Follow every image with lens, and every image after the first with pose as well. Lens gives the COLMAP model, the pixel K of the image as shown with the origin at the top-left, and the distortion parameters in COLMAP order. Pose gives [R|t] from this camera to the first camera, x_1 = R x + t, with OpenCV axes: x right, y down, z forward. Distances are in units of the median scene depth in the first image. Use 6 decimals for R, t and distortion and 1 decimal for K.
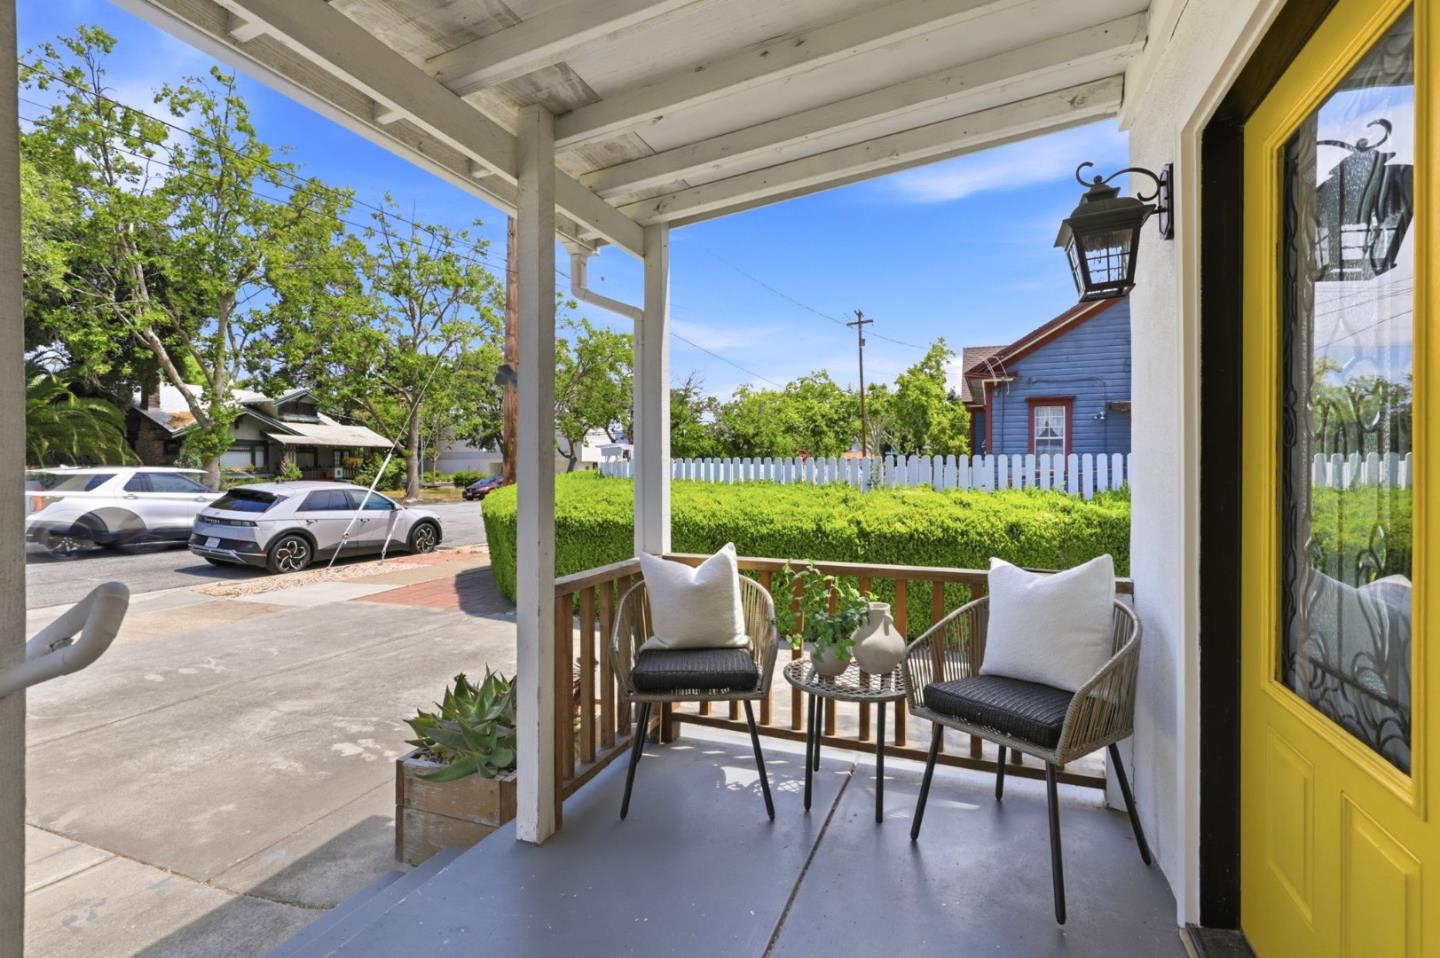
lens RADIAL K [[670.9, 0, 733.7], [0, 670.9, 478.7], [0, 0, 1]] dist [-0.000735, 0.000989]
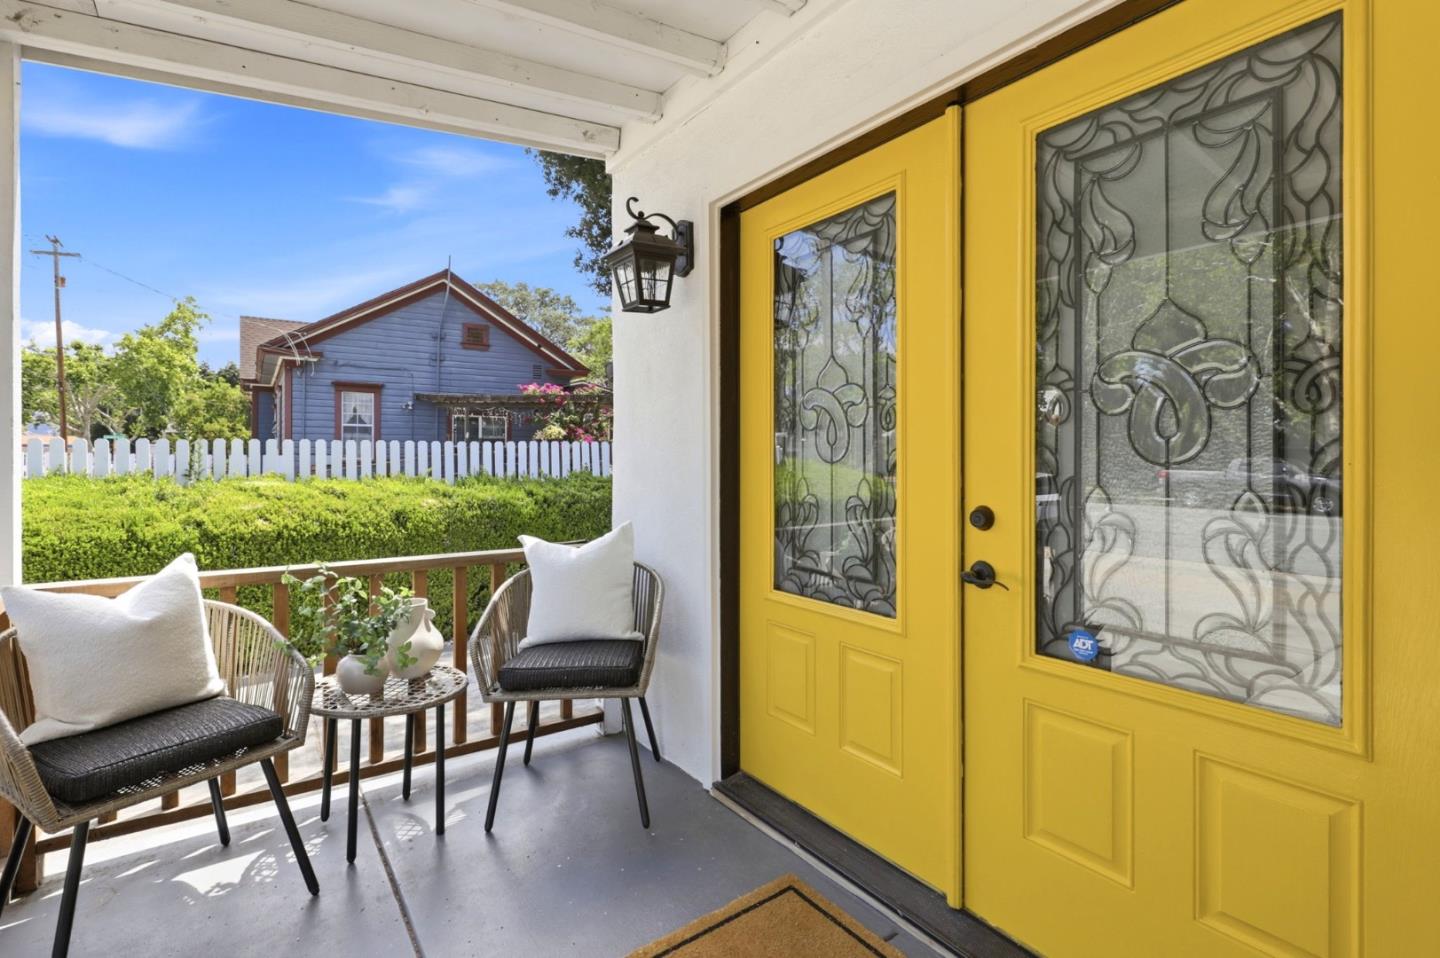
lens RADIAL K [[670.9, 0, 729.9], [0, 670.9, 465.7], [0, 0, 1]] dist [-0.000735, 0.000989]
pose [[0.552454, -0.009795, 0.833486, -0.124866], [0.012436, 0.999917, 0.003508, 0.003424], [-0.833450, 0.008428, 0.552530, 0.060718]]
